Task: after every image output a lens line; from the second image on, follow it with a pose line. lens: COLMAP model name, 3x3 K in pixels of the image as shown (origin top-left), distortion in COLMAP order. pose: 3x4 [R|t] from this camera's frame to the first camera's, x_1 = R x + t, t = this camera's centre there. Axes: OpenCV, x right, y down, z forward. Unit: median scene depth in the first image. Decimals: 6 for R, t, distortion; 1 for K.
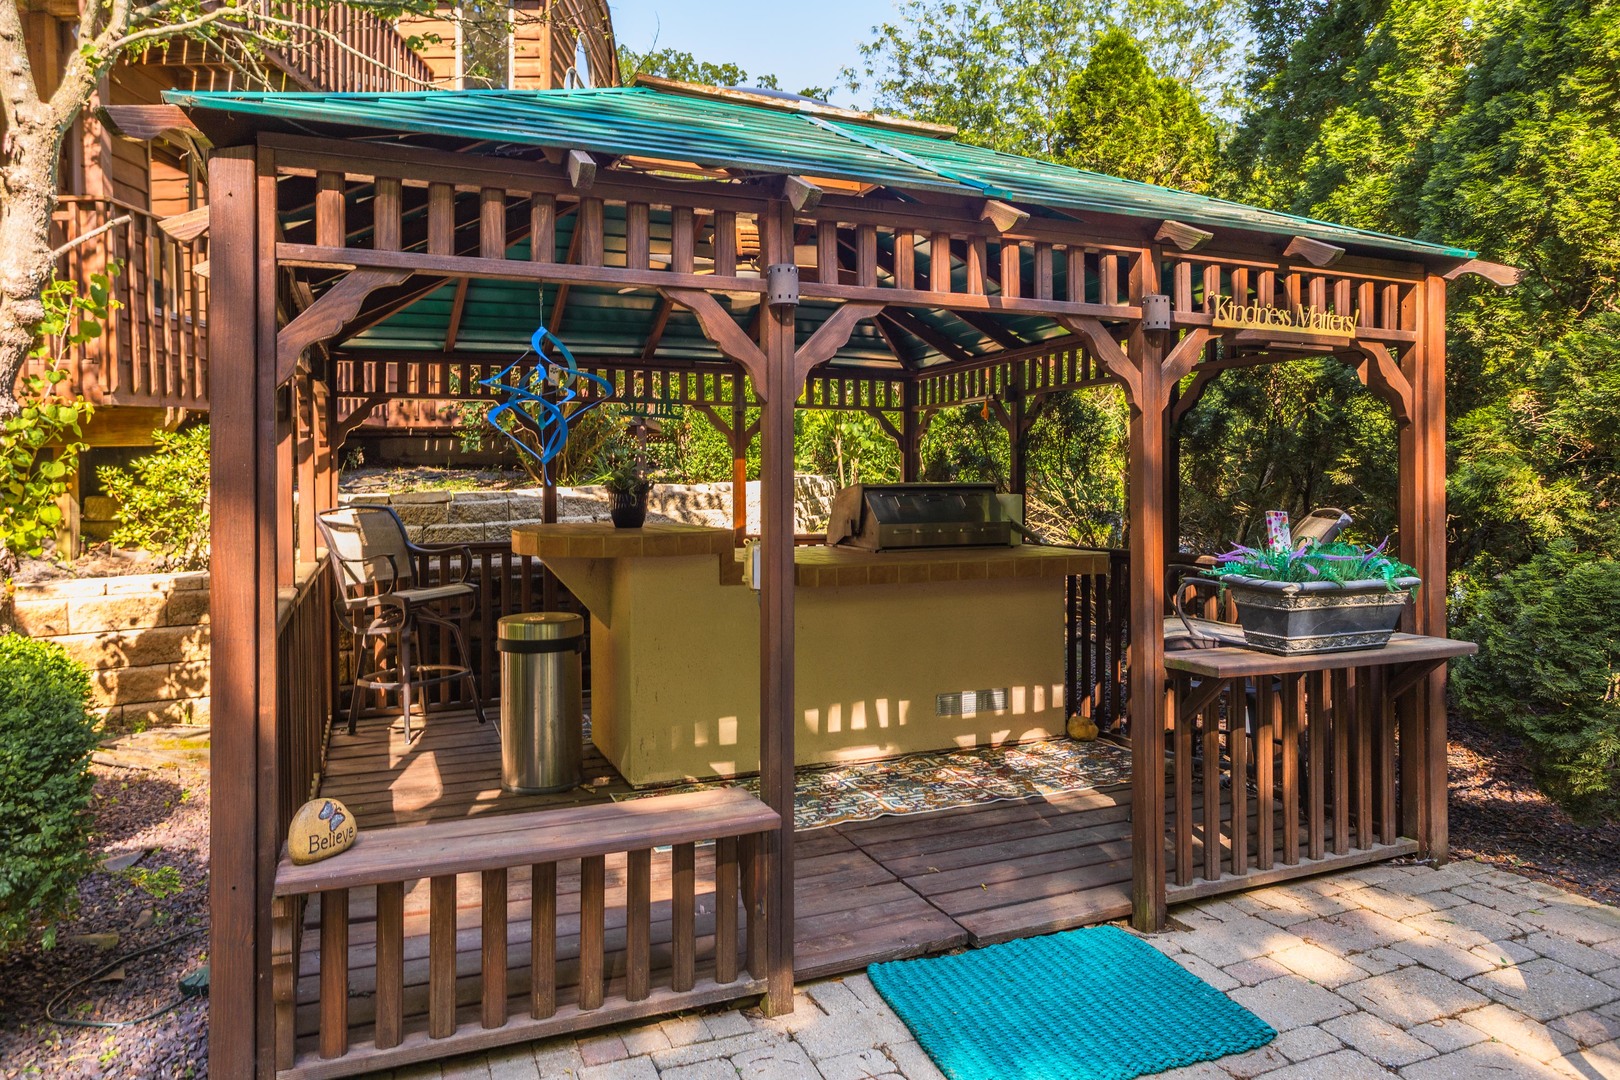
lens RADIAL K [[997.6, 0, 753.8], [0, 997.6, 486.8], [0, 0, 1]] dist [-0.000028, 0.037835]
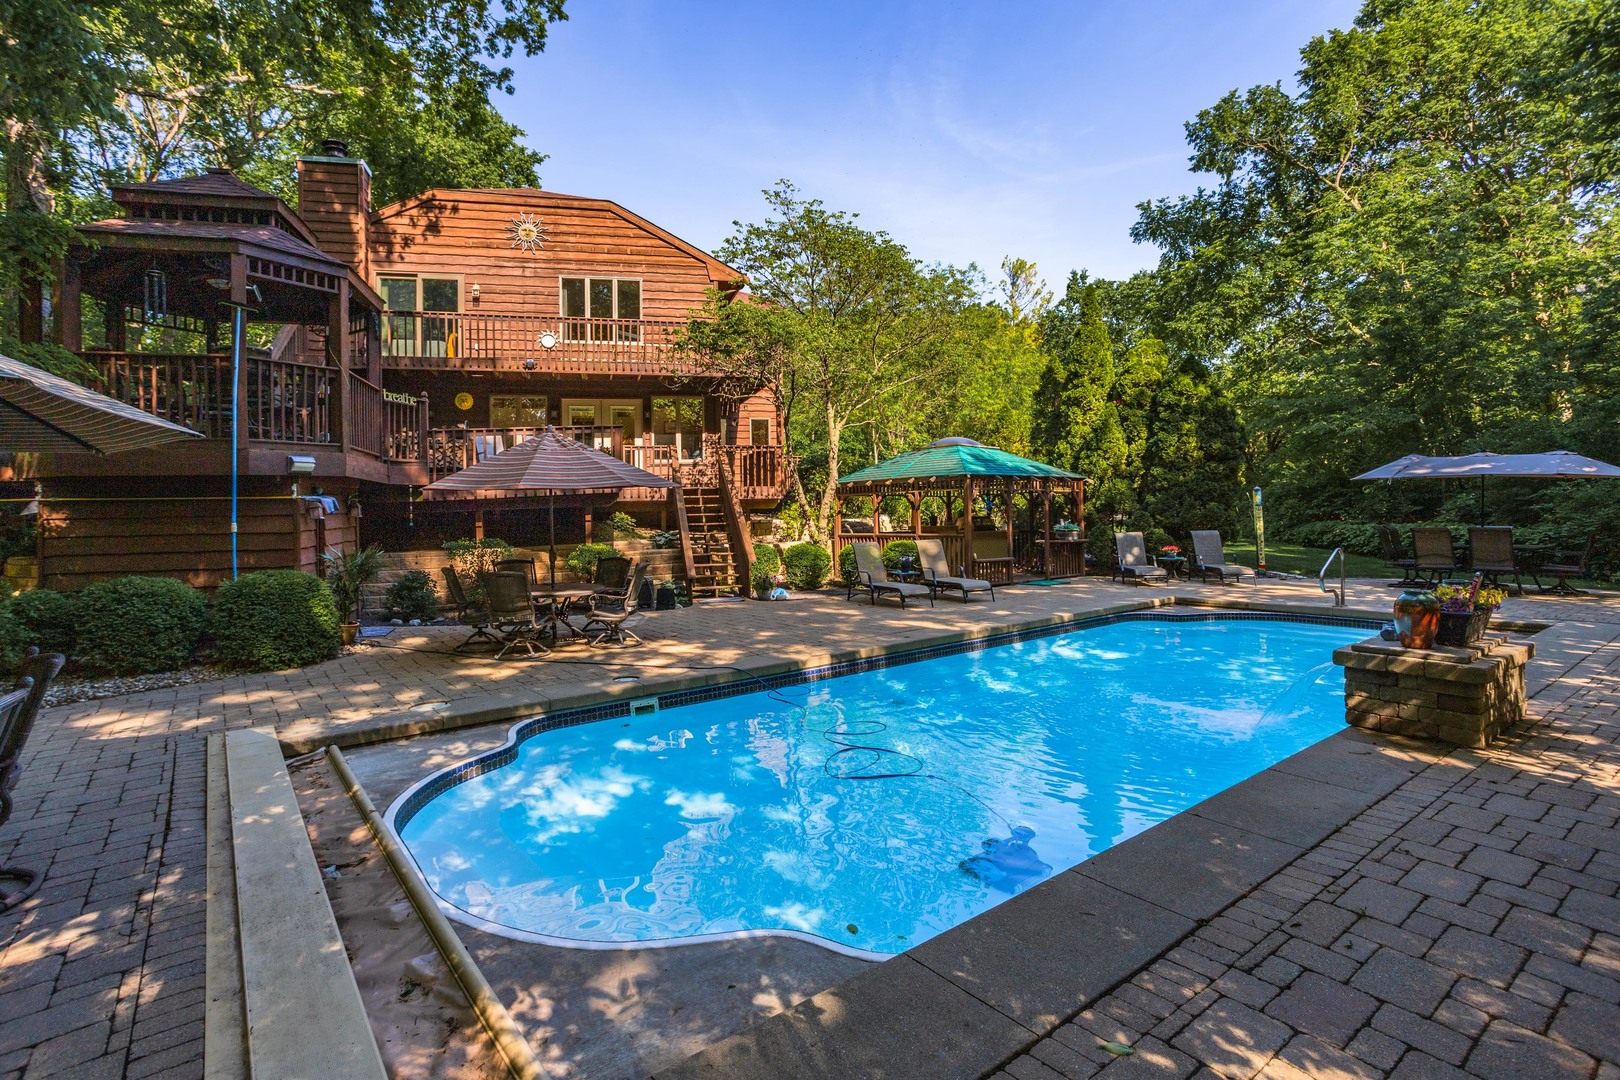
lens RADIAL K [[767.6, 0, 791.1], [0, 767.6, 510.9], [0, 0, 1]] dist [-0.036107, 0.023126]
pose [[0.960148, 0.000893, 0.279492, -1.676197], [0.000176, 0.999993, -0.003800, -0.032704], [-0.279493, 0.003698, 0.960141, -2.132420]]
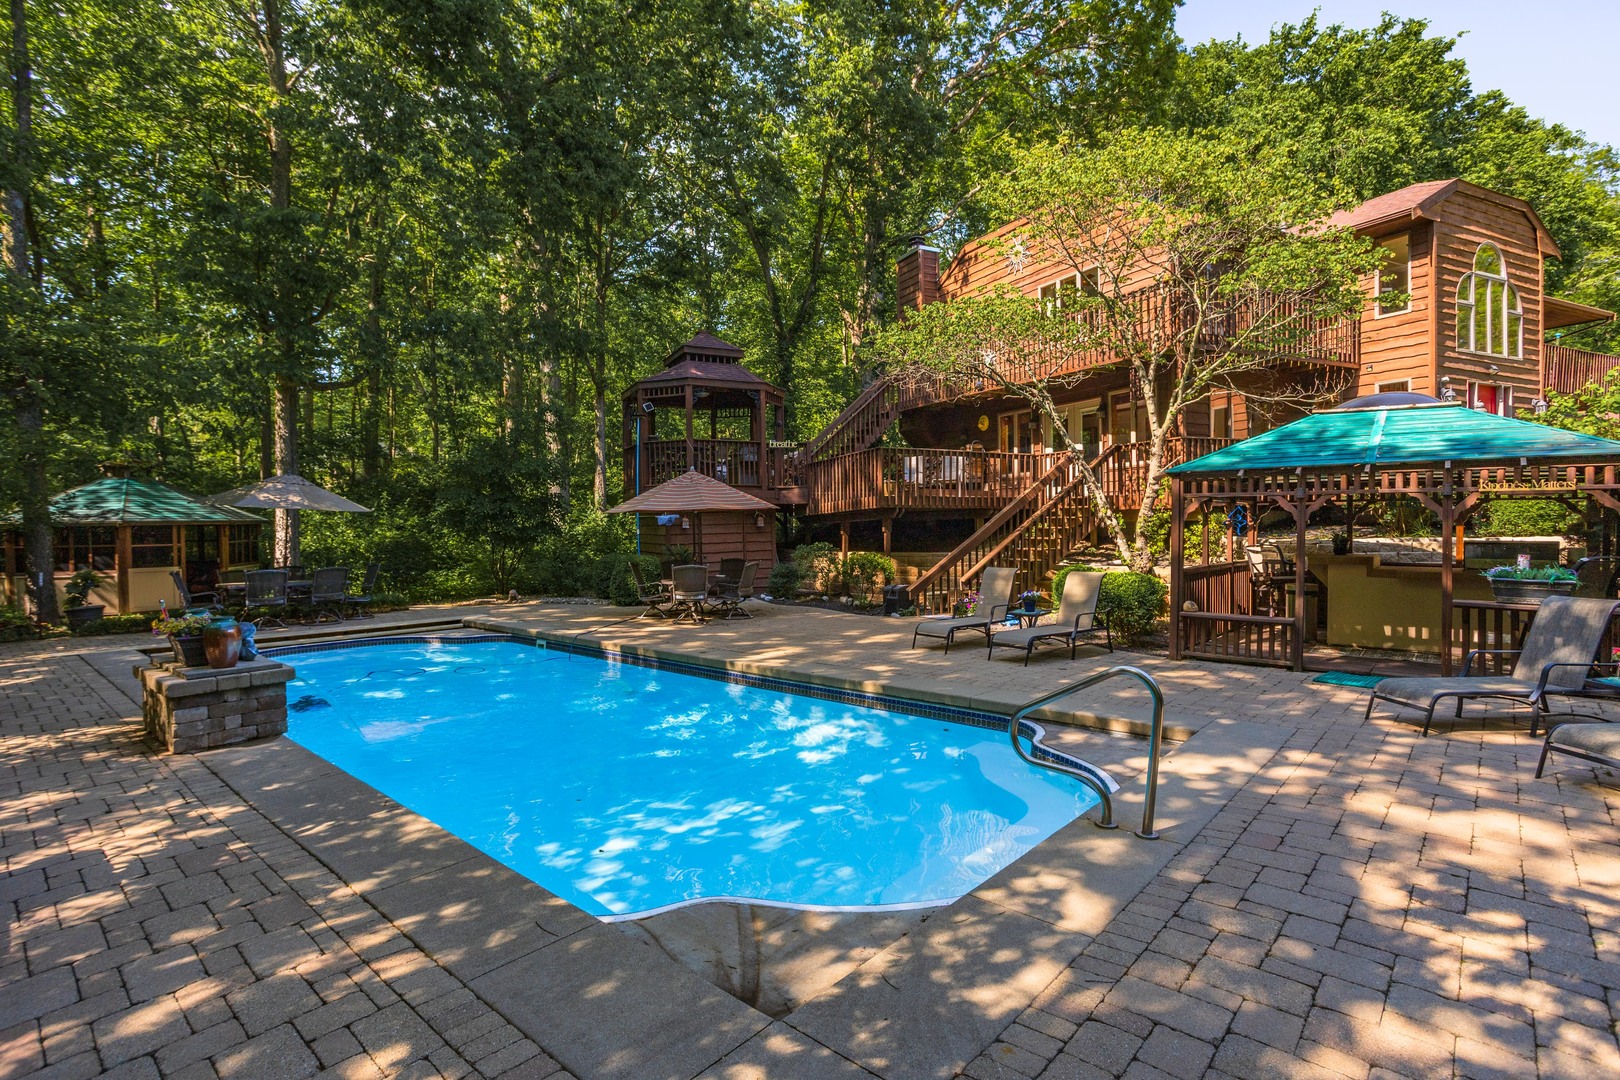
lens RADIAL K [[776.3, 0, 810.0], [0, 776.3, 540.0], [0, 0, 1]] dist [-0.037539, 0.023224]
pose [[0.461853, 0.017920, -0.886776, 0.879161], [0.000007, 0.999796, 0.020208, -0.034150], [0.886957, -0.009339, 0.461758, -1.037682]]
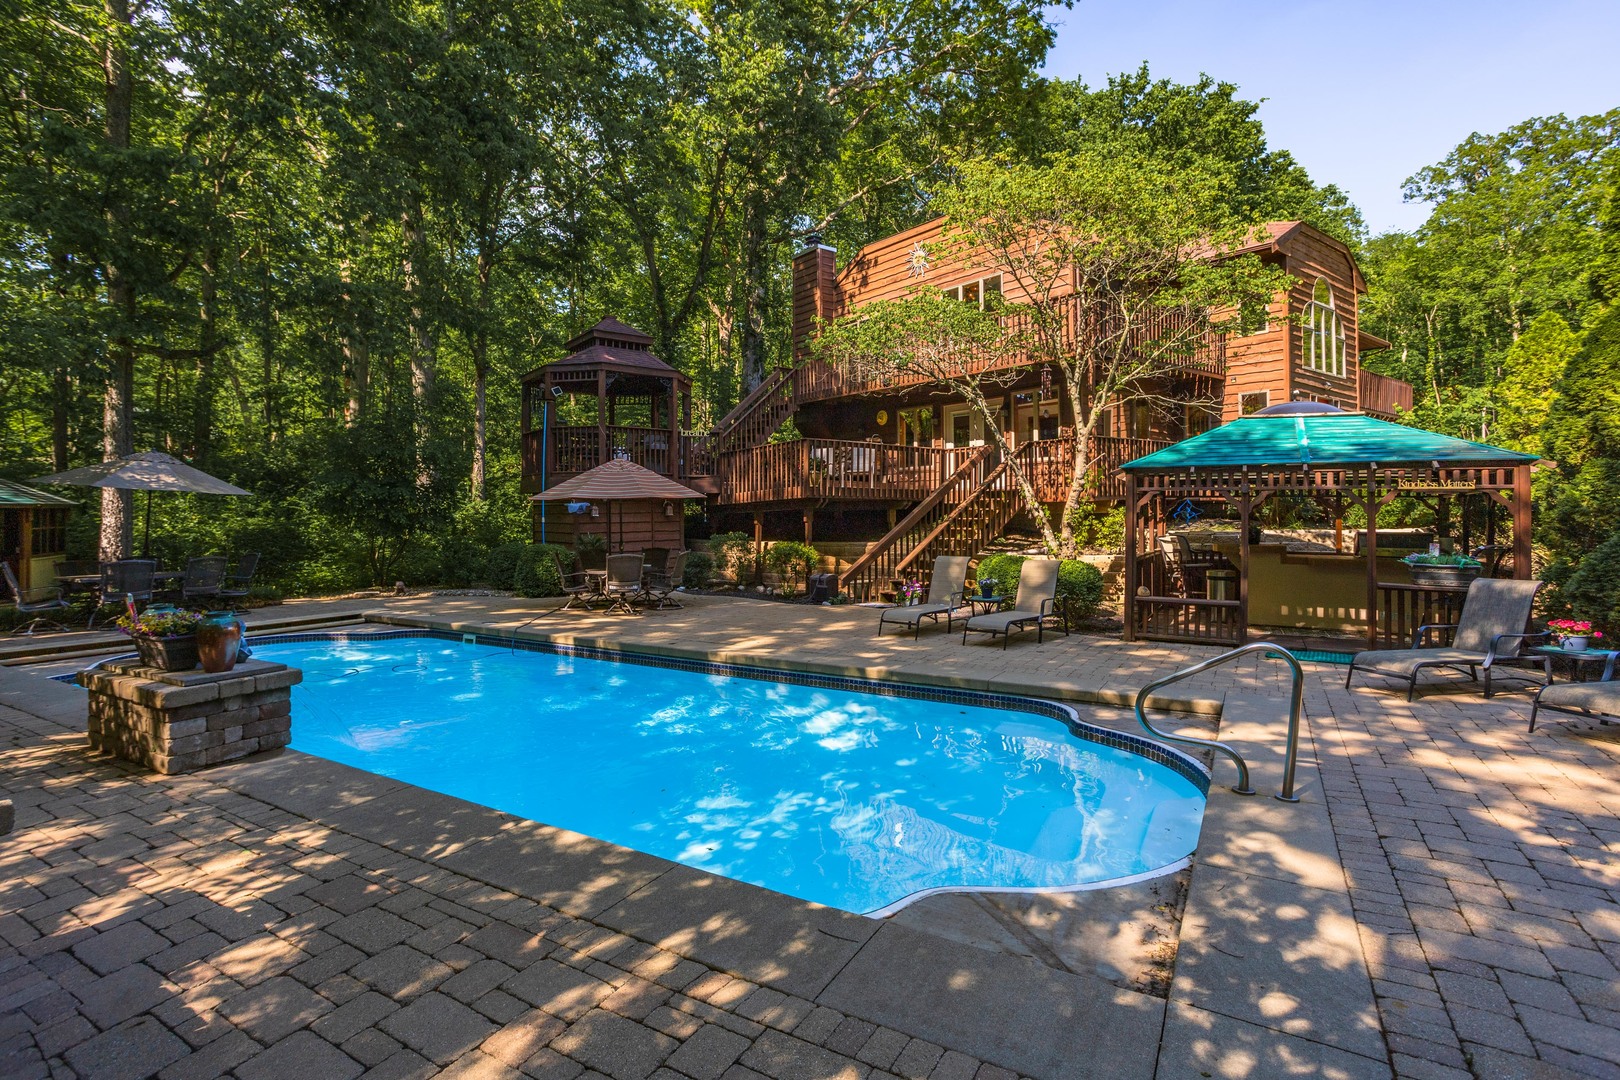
lens RADIAL K [[767.6, 0, 791.1], [0, 767.6, 510.9], [0, 0, 1]] dist [-0.036107, 0.023126]
pose [[0.614138, -0.000407, -0.789199, 0.698827], [-0.008143, 0.999943, -0.006852, -0.026494], [0.789157, 0.010635, 0.614100, -1.290121]]
